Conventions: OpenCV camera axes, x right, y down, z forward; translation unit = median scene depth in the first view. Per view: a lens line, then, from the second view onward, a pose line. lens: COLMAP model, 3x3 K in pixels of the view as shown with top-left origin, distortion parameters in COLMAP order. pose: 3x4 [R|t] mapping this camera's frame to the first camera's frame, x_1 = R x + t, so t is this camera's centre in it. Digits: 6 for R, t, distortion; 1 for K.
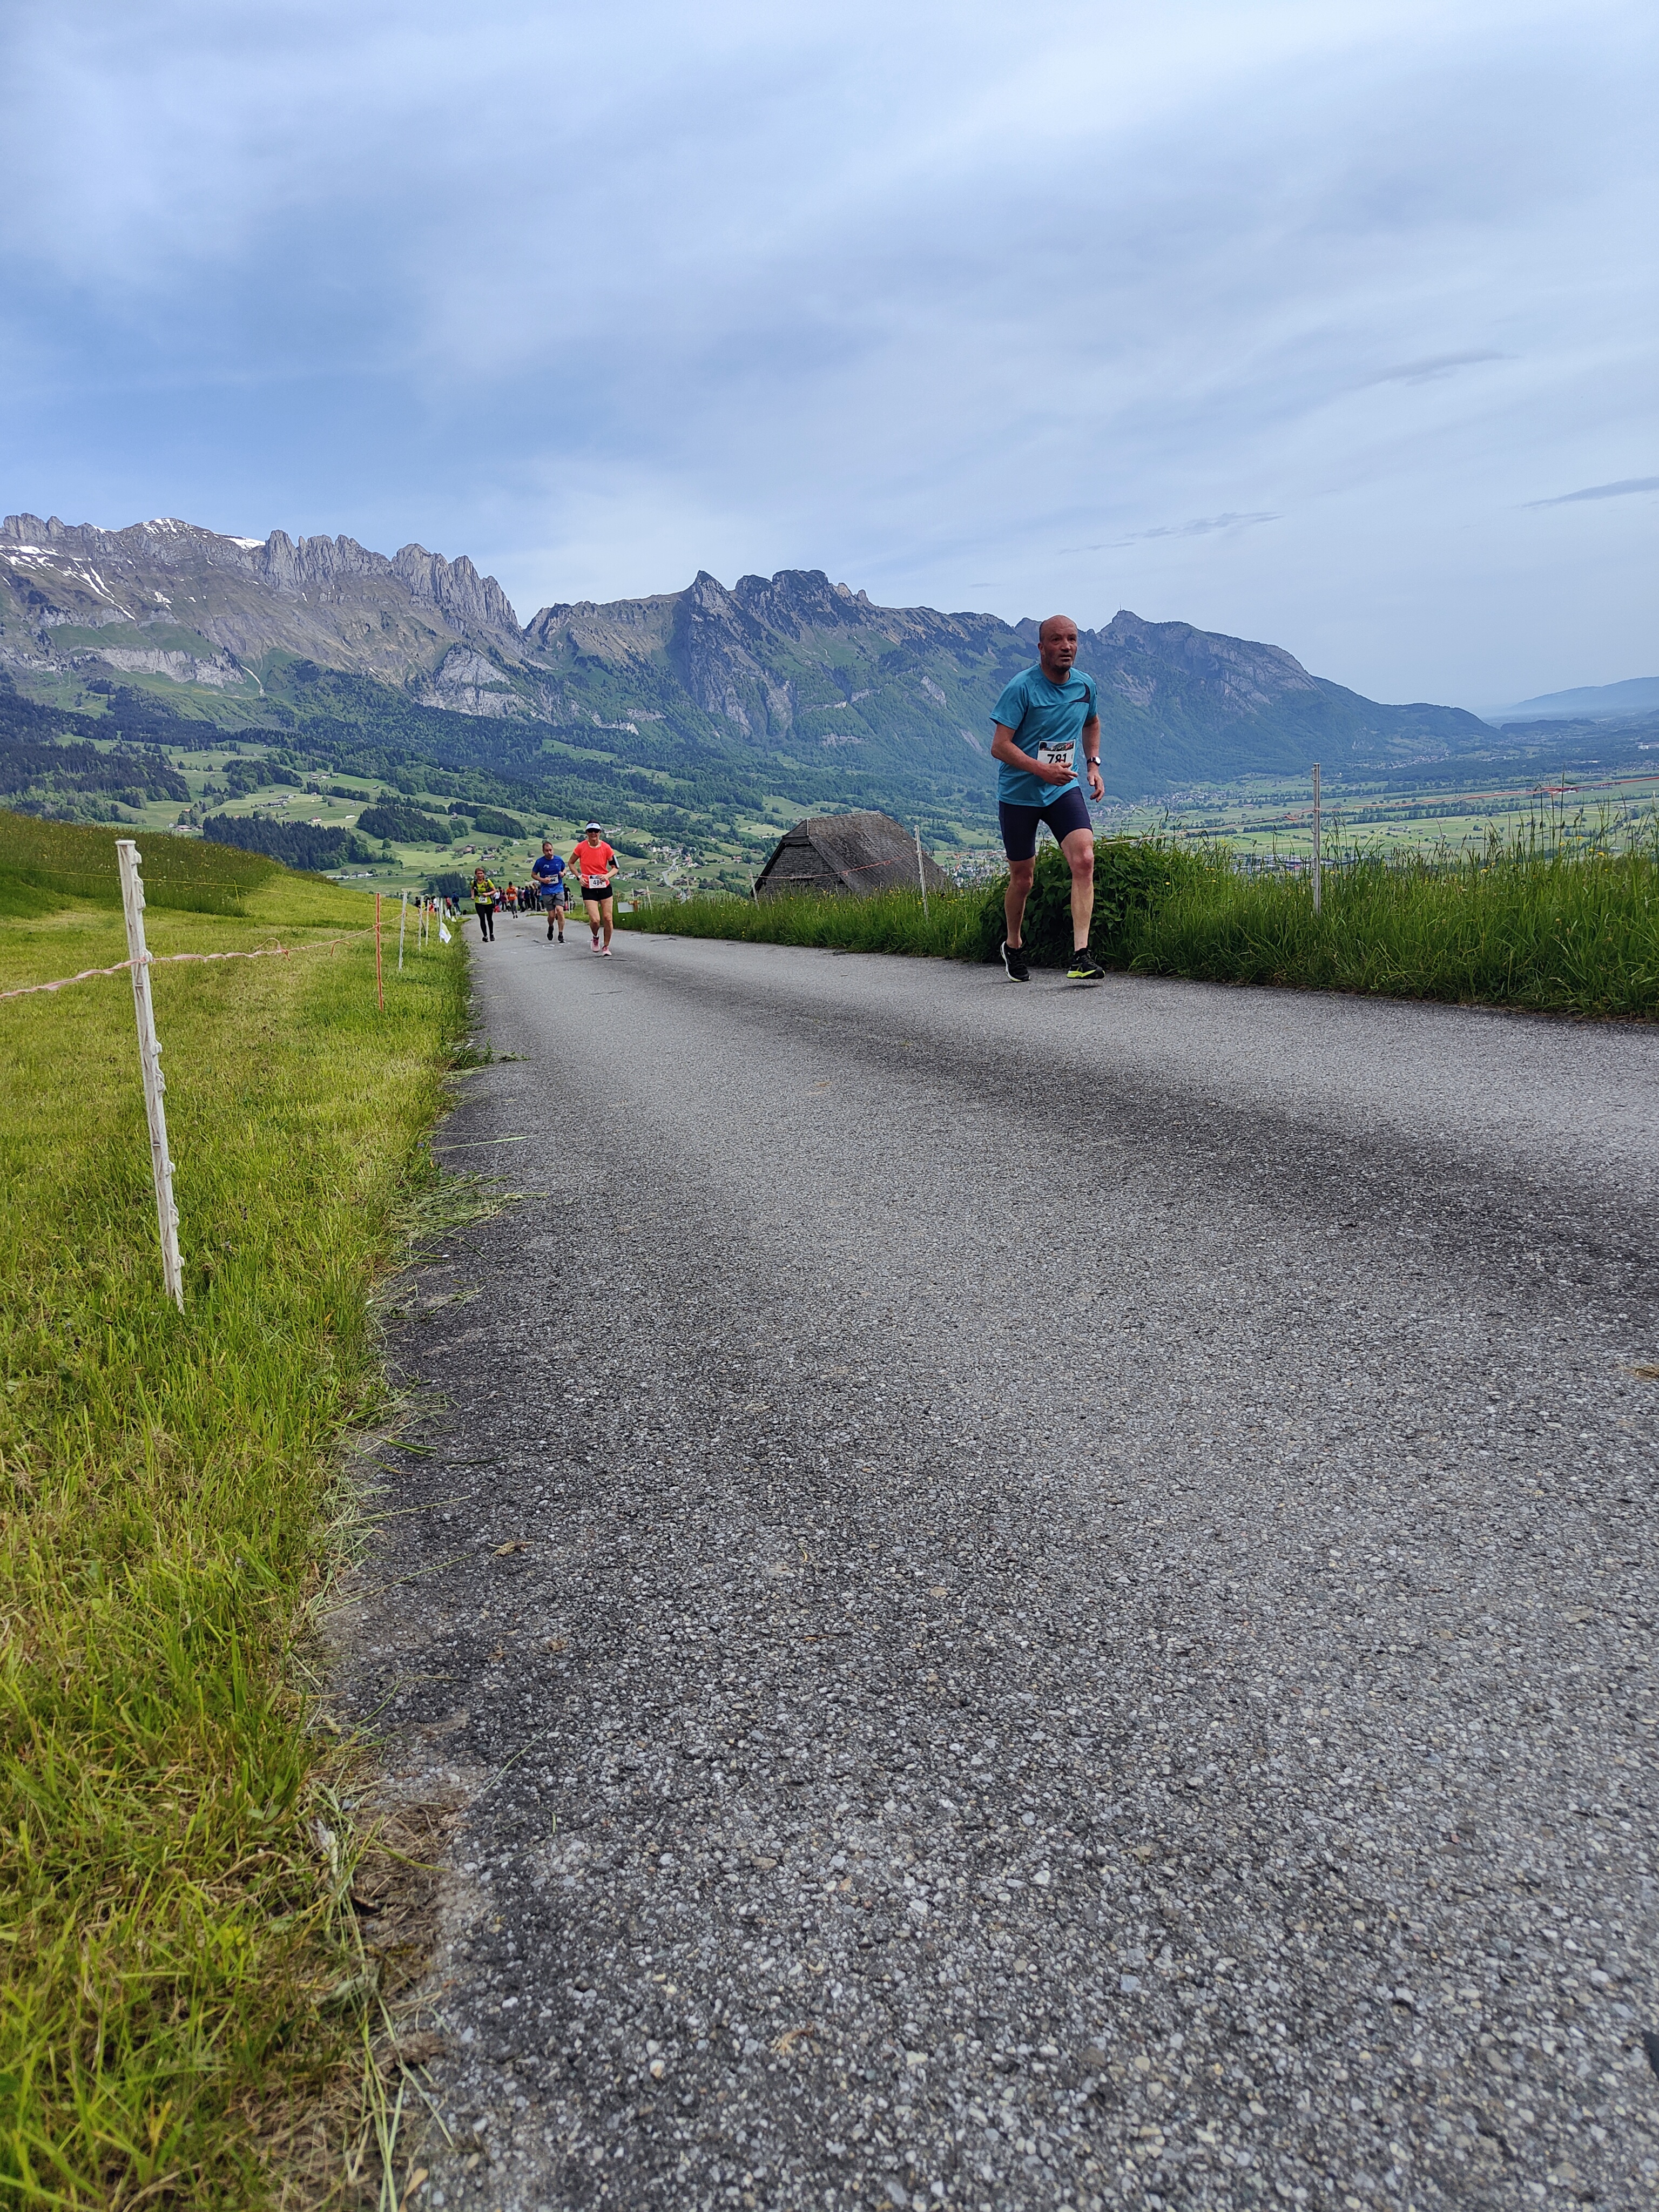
lens RADIAL K [[1525.2, 0, 834.2], [0, 1525.2, 1102.9], [0, 0, 1]] dist [0.003020, 0.001715]
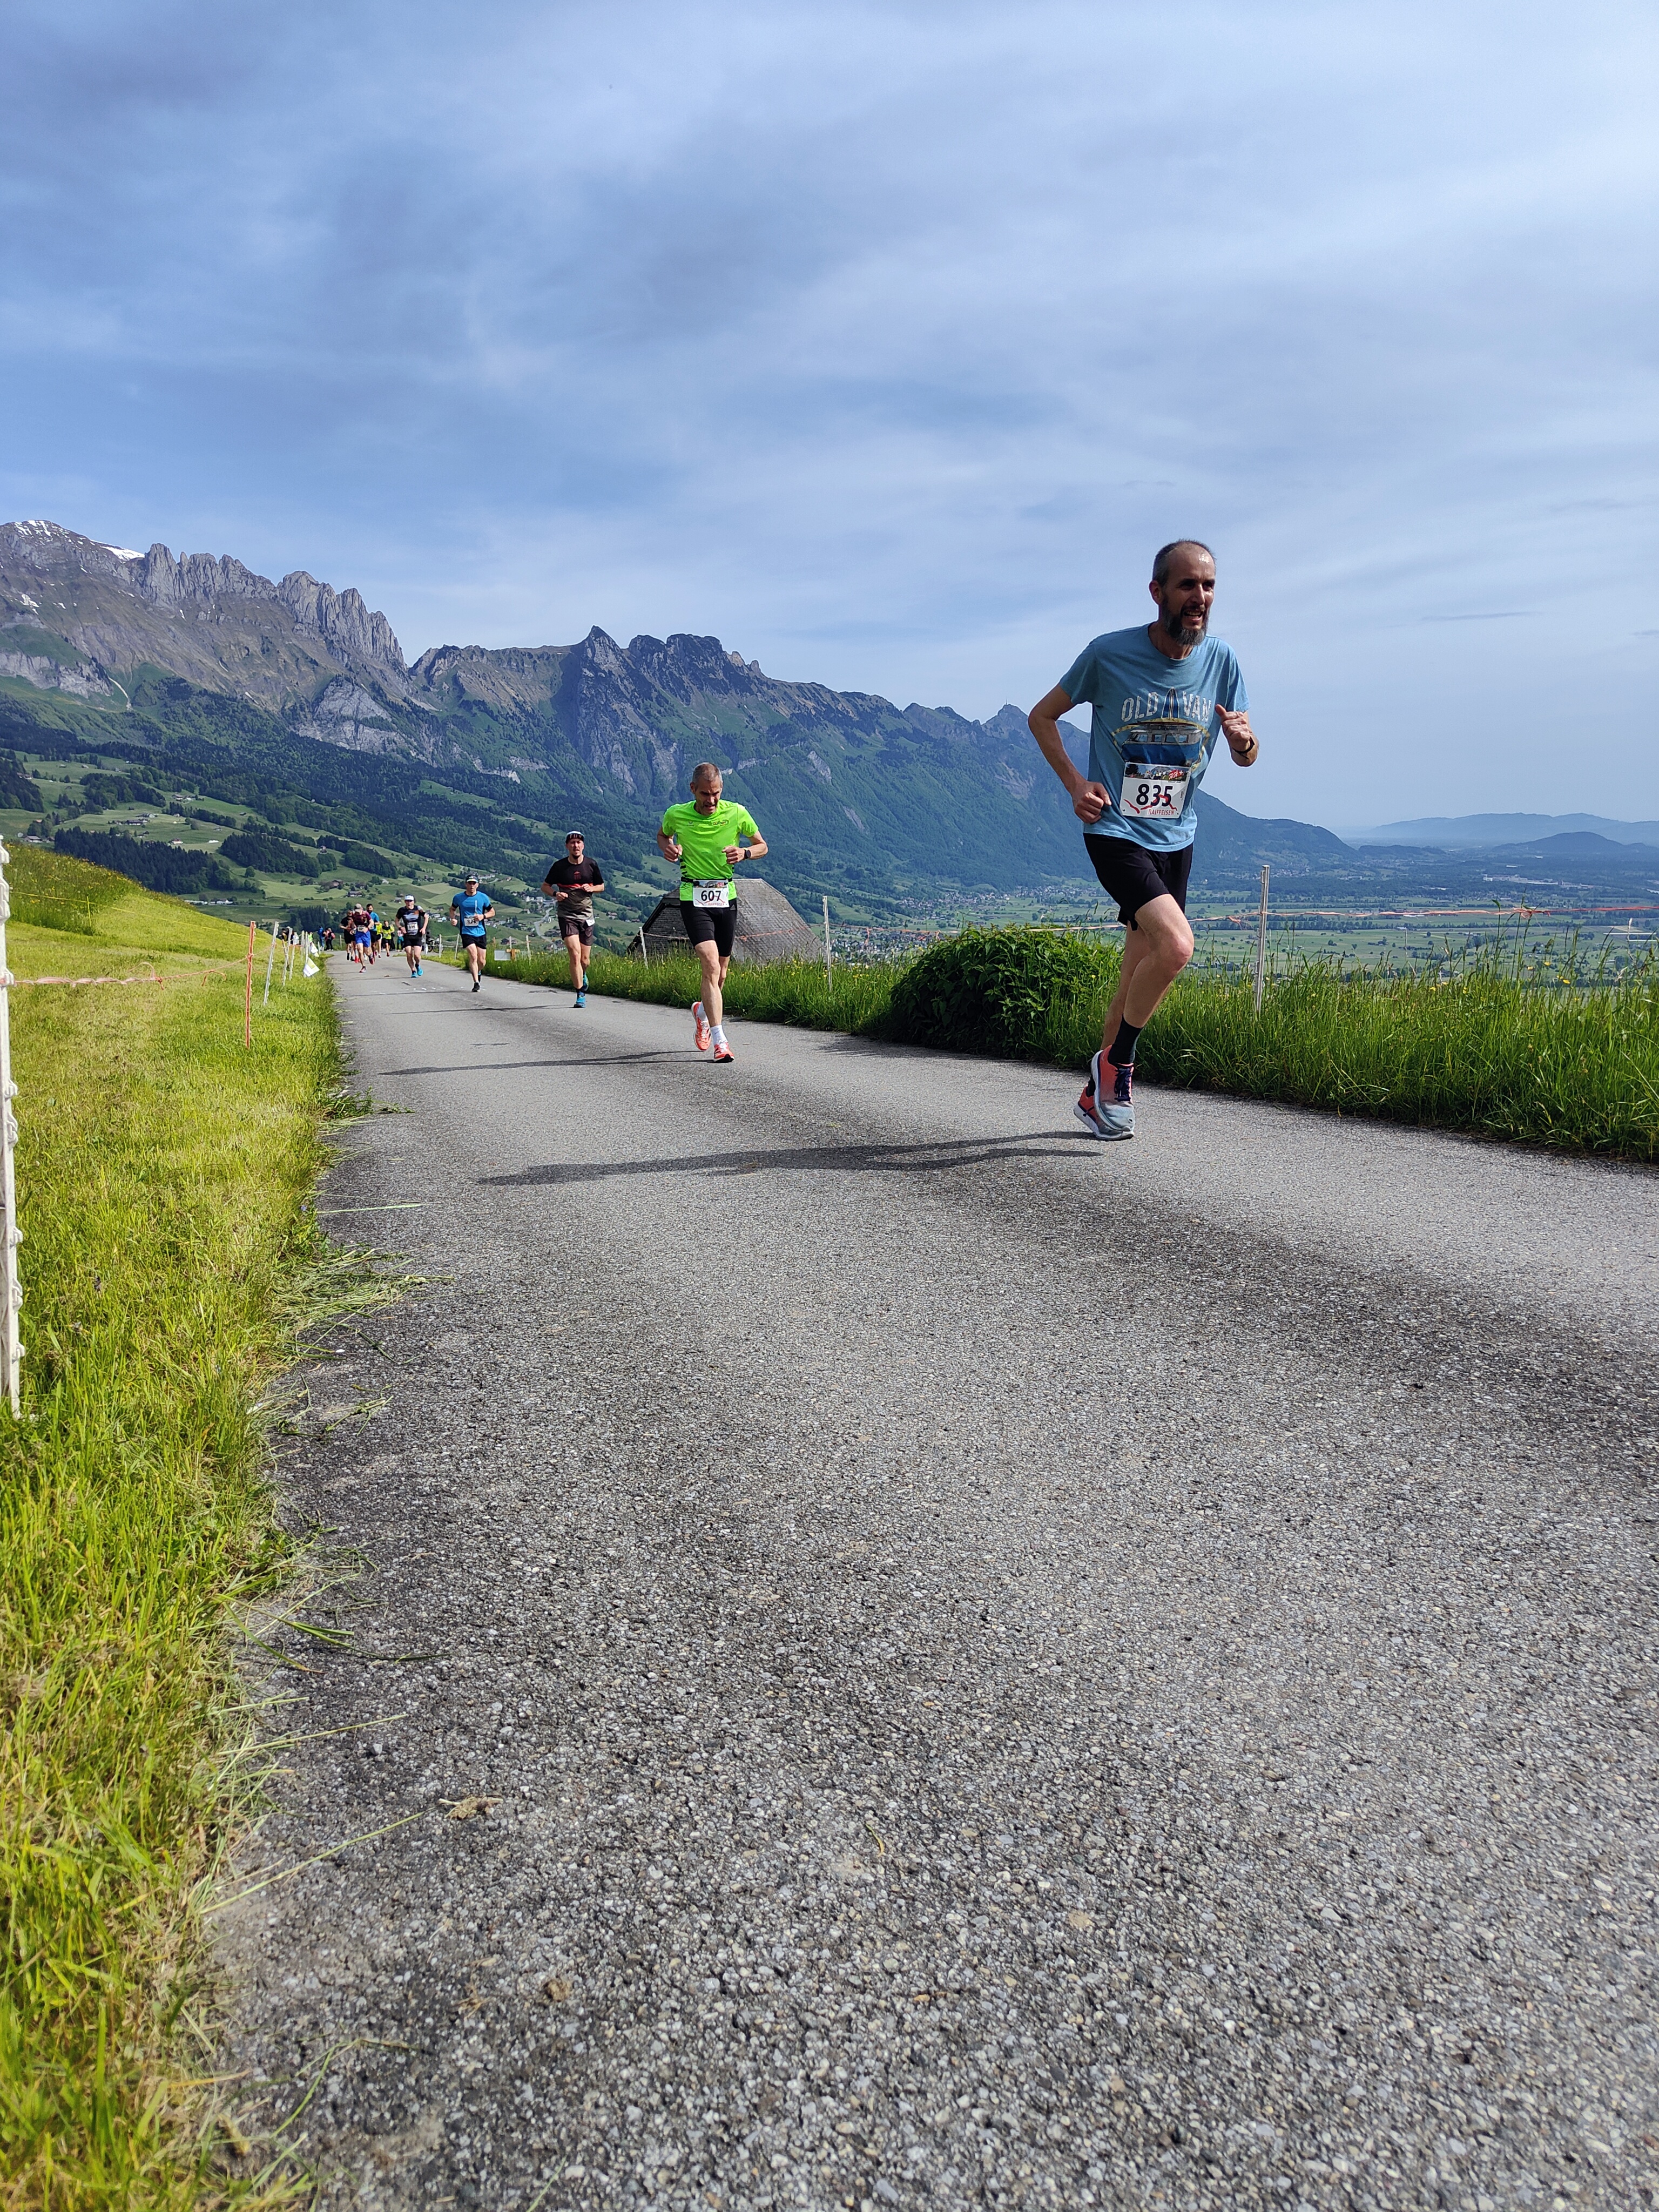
lens RADIAL K [[1526.5, 0, 836.2], [0, 1526.5, 1123.0], [0, 0, 1]] dist [0.006344, -0.001262]
pose [[0.993585, 0.066749, 0.091287, -0.151456], [-0.063785, 0.997349, -0.035014, -0.033737], [-0.093382, 0.028967, 0.995209, 0.276482]]
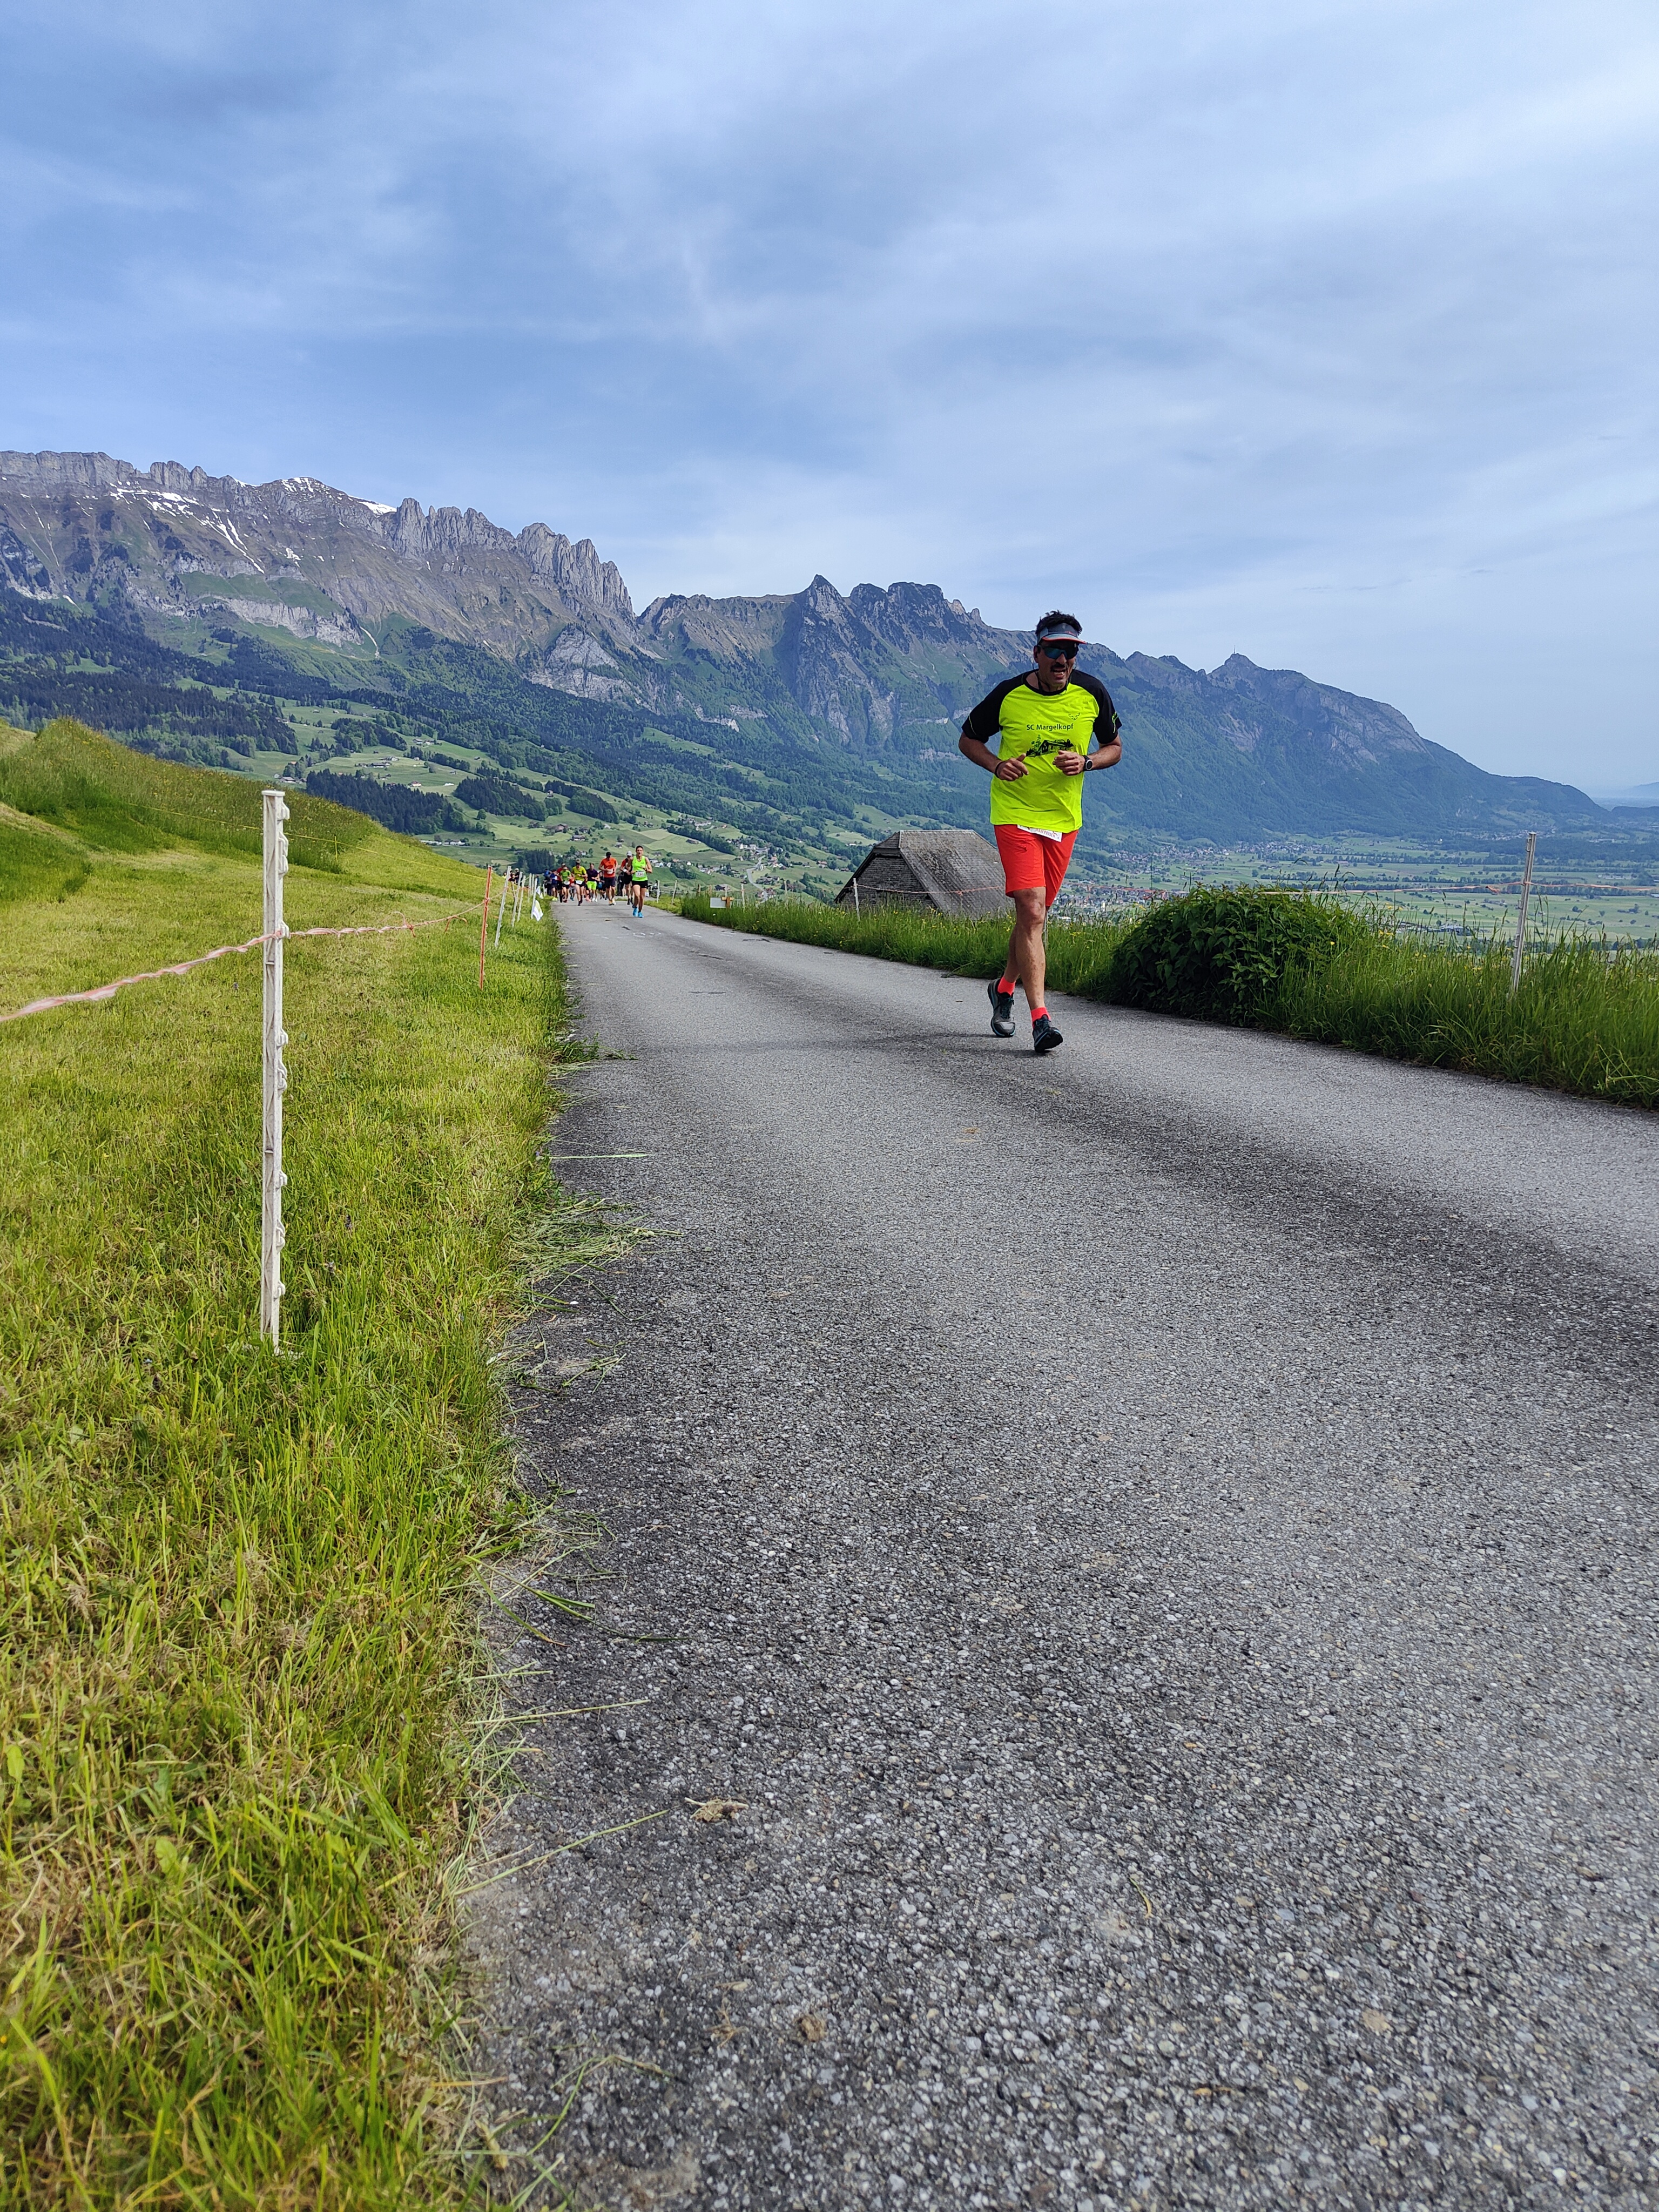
lens RADIAL K [[1521.3, 0, 815.0], [0, 1521.3, 1107.9], [0, 0, 1]] dist [0.003123, -0.000190]
pose [[0.992836, 0.108104, -0.050901, -0.199047], [-0.108227, 0.994126, 0.000358, -0.058470], [0.050641, 0.005153, 0.998704, 0.329552]]
